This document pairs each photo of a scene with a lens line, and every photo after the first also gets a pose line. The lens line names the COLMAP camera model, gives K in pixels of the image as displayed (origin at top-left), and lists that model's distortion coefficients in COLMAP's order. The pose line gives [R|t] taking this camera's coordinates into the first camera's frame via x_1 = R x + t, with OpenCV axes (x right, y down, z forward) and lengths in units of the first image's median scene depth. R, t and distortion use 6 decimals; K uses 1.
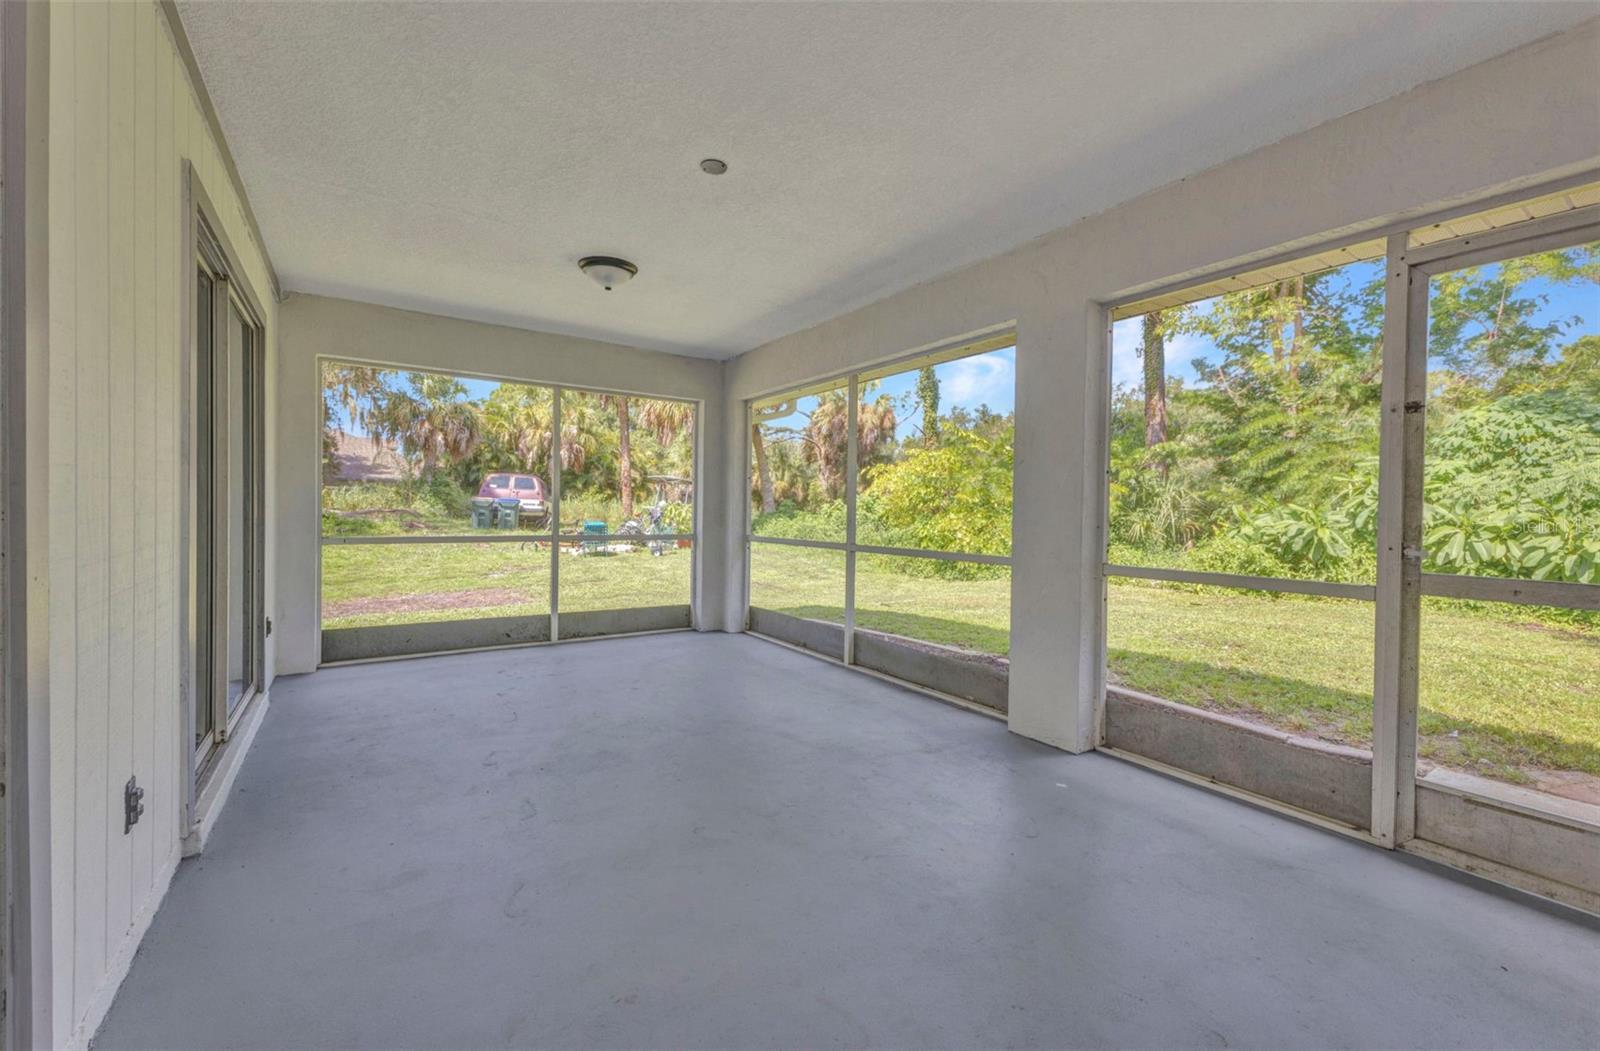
lens RADIAL K [[642.5, 0, 800.0], [0, 642.5, 525.5], [0, 0, 1]] dist [0.001925, -0.000251]
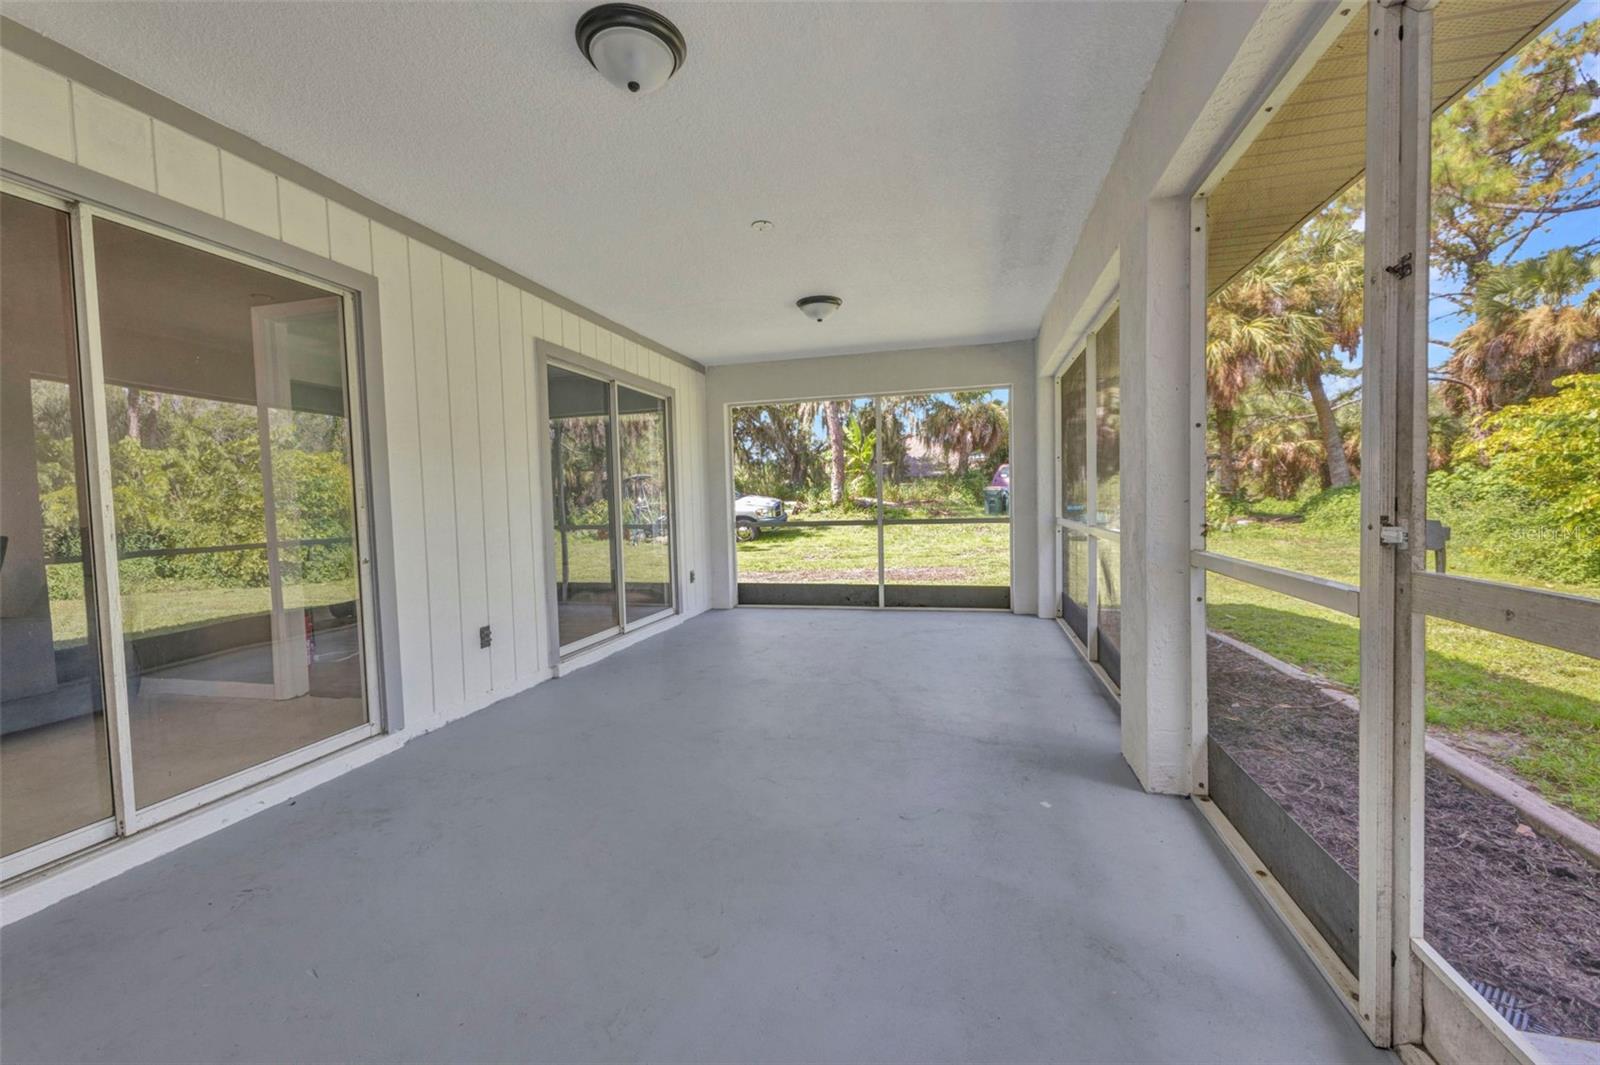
lens RADIAL K [[637.8, 0, 805.0], [0, 637.8, 529.7], [0, 0, 1]] dist [0.001432, 0.000014]
pose [[0.659864, 0.001624, -0.751383, 0.377874], [0.020298, 0.999594, 0.019986, 0.006647], [0.751111, -0.028440, 0.659563, 0.095049]]
